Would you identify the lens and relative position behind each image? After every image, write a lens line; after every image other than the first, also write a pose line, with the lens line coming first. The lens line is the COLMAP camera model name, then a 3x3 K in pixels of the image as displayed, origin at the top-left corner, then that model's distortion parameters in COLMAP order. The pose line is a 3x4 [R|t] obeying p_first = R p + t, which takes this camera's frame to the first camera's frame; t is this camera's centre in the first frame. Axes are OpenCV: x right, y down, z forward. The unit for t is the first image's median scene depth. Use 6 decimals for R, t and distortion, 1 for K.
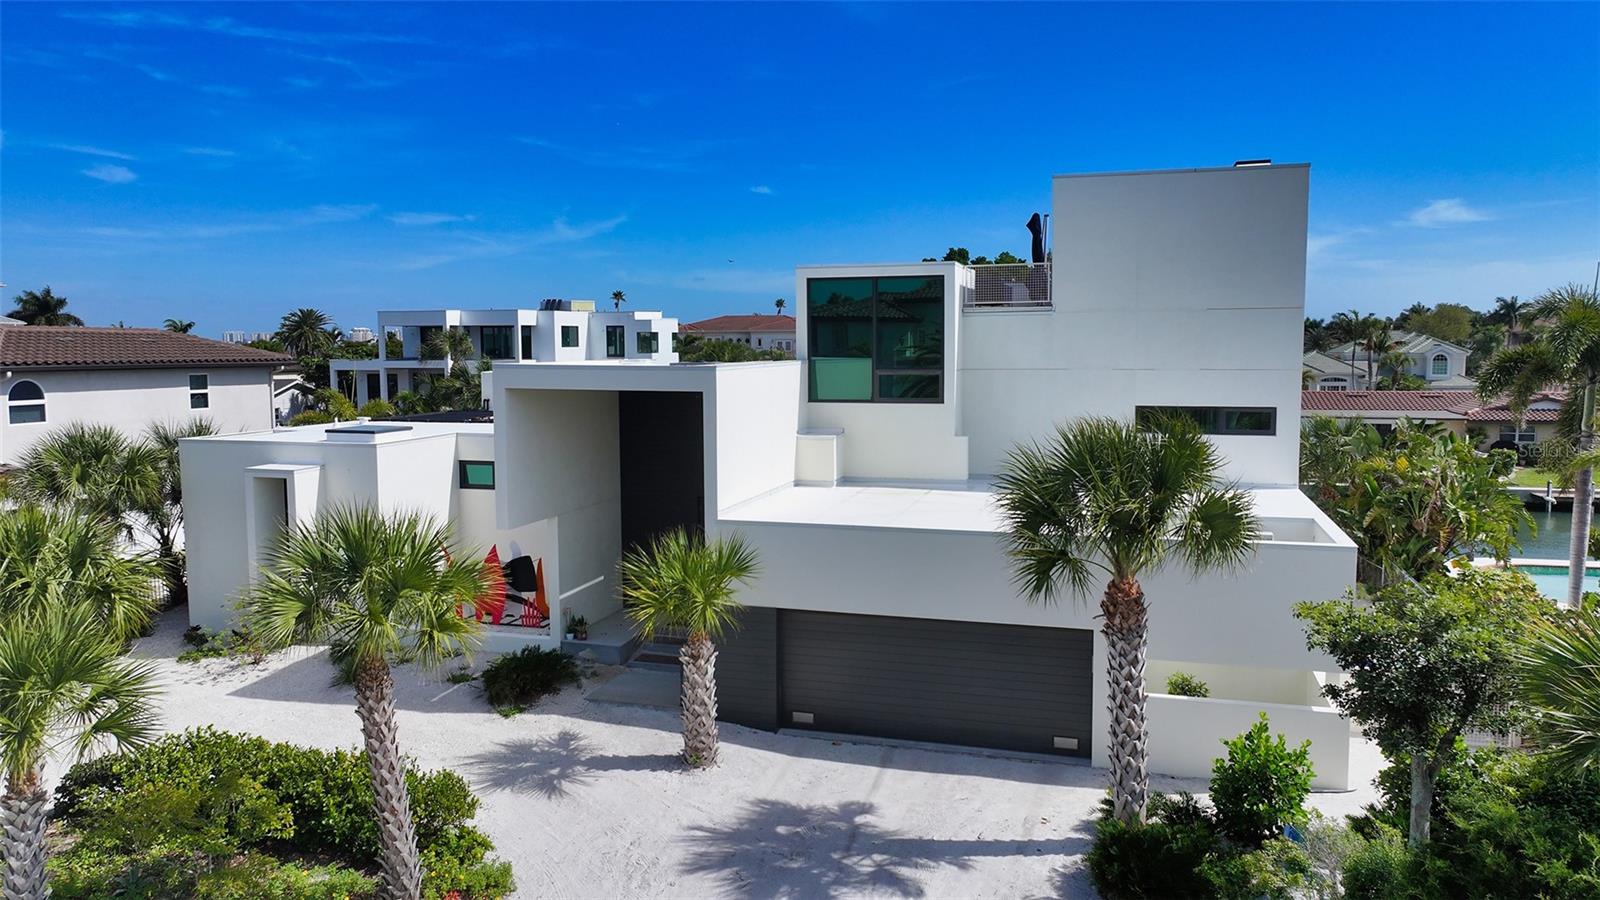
lens RADIAL K [[1122.1, 0, 800.0], [0, 1122.1, 450.0], [0, 0, 1]] dist [0.000643, 0.005706]
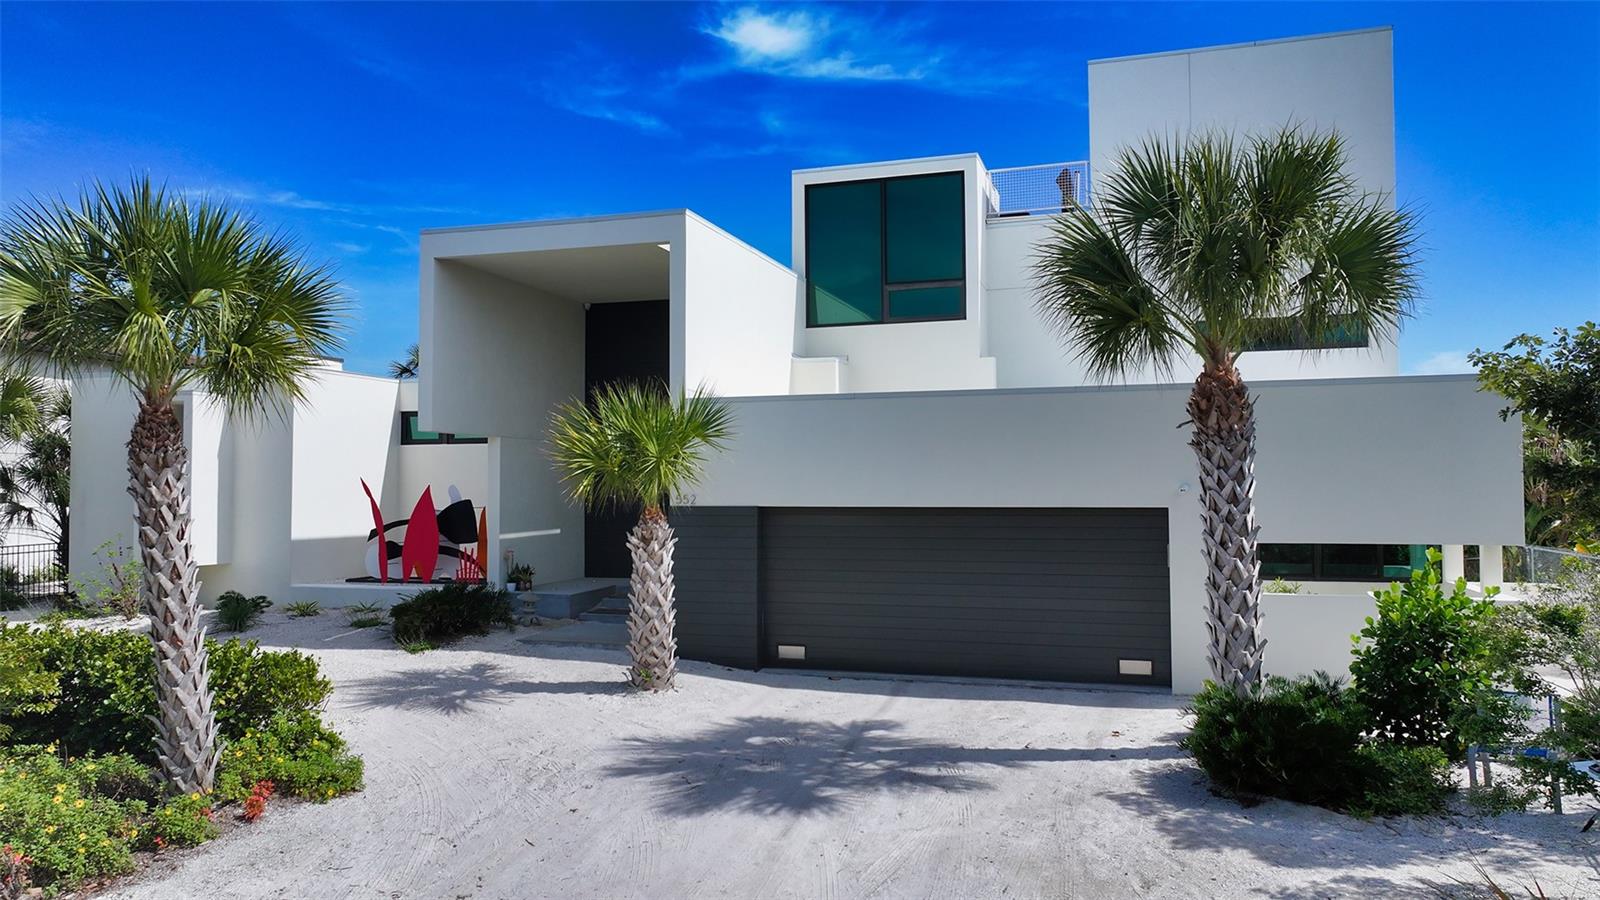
lens RADIAL K [[1122.1, 0, 800.0], [0, 1122.1, 450.0], [0, 0, 1]] dist [0.000643, 0.005706]
pose [[0.999854, 0.001526, -0.017048, 0.024058], [-0.003738, 0.991446, -0.130467, 0.222749], [0.016703, 0.130511, 0.991306, 0.234395]]
